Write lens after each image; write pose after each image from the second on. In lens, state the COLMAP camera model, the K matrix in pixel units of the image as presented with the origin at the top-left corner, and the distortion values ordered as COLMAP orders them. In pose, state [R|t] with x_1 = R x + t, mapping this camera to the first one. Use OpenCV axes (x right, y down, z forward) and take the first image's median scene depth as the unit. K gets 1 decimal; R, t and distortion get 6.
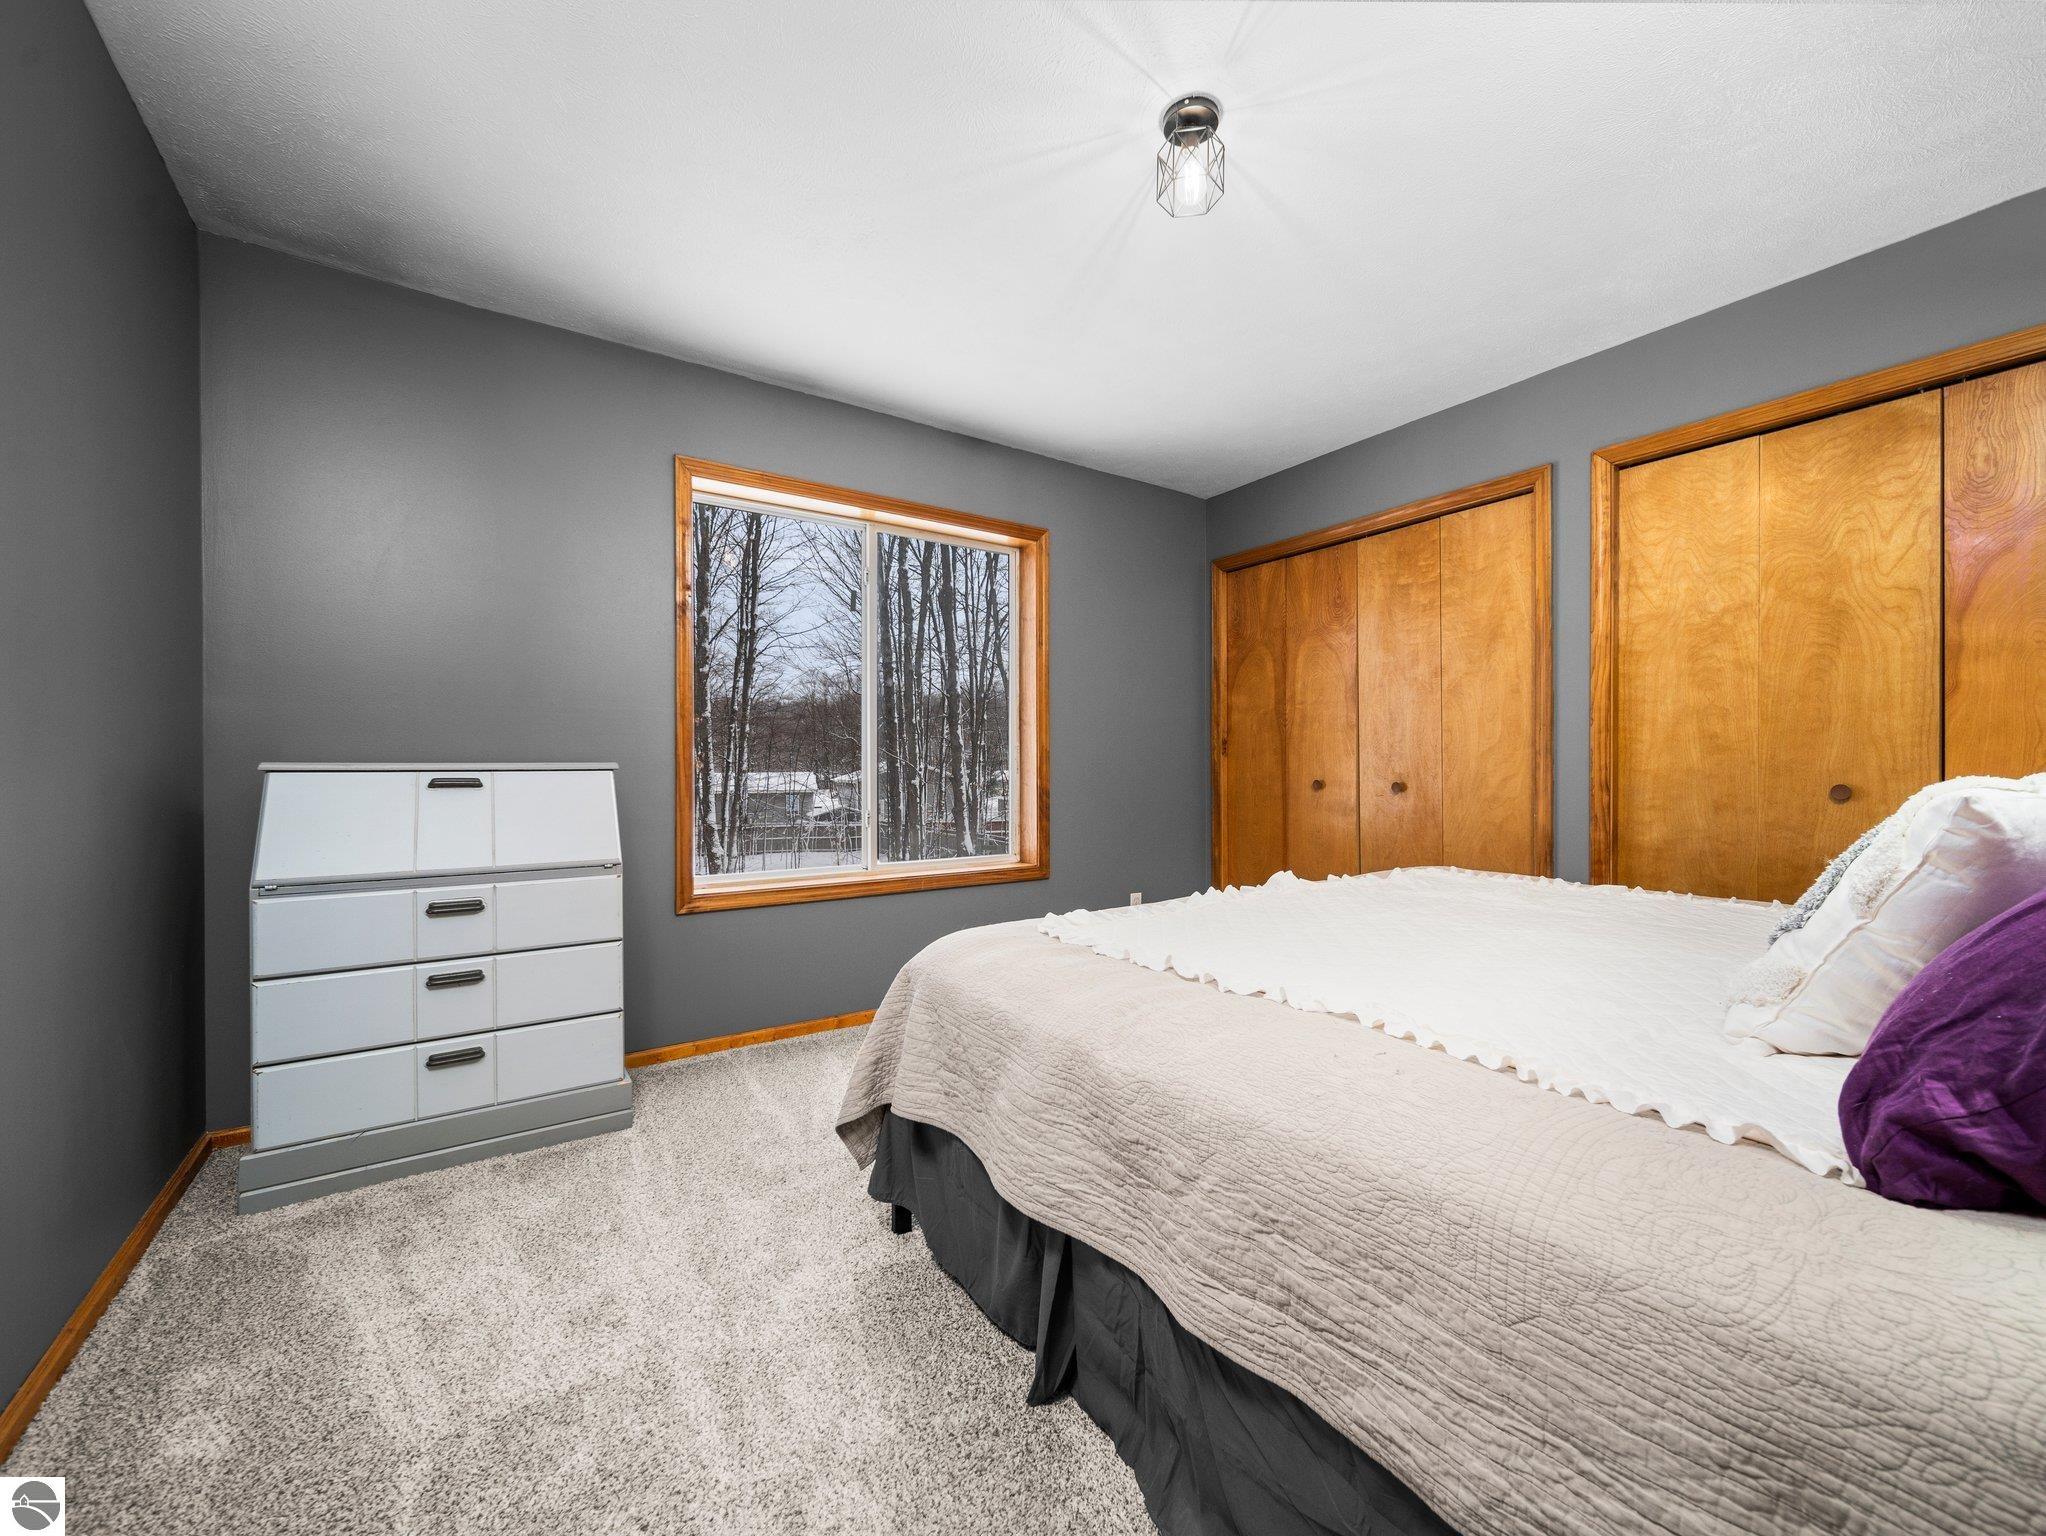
lens RADIAL K [[825.9, 0, 1023.0], [0, 825.9, 768.0], [0, 0, 1]] dist [0.017852, 0.000170]
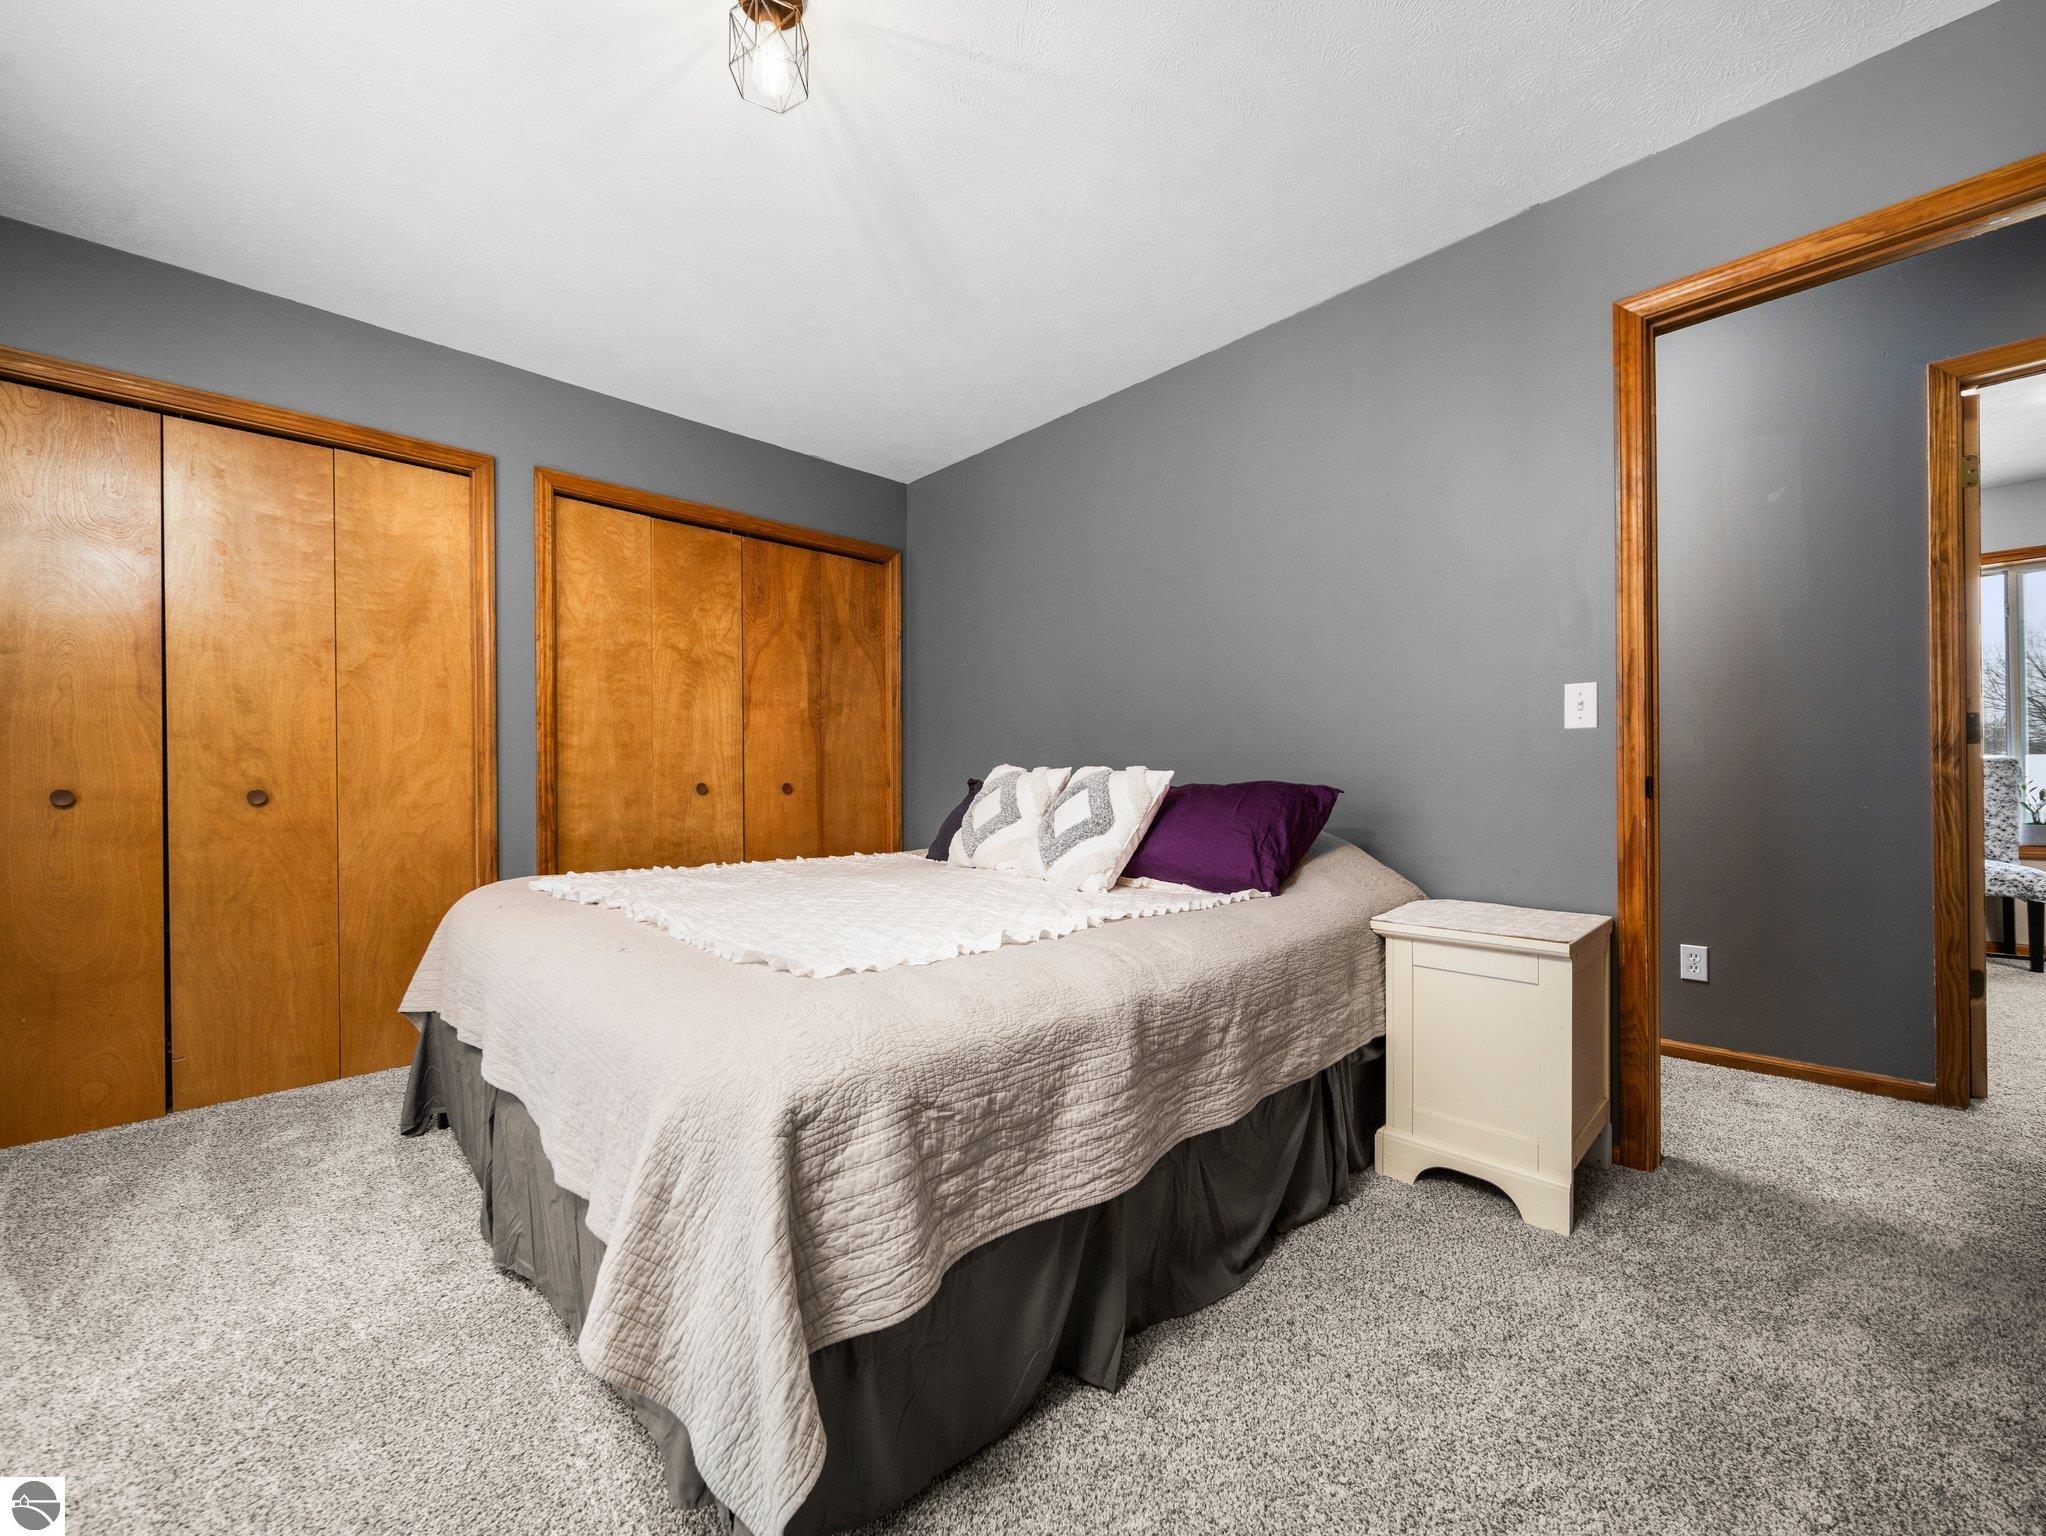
lens RADIAL K [[825.9, 0, 1023.0], [0, 825.9, 768.0], [0, 0, 1]] dist [0.017852, 0.000170]
pose [[-0.175087, 0.016545, 0.984414, -0.455582], [0.007798, 0.999851, -0.015418, 0.017895], [-0.984522, 0.004977, -0.175190, 0.606350]]
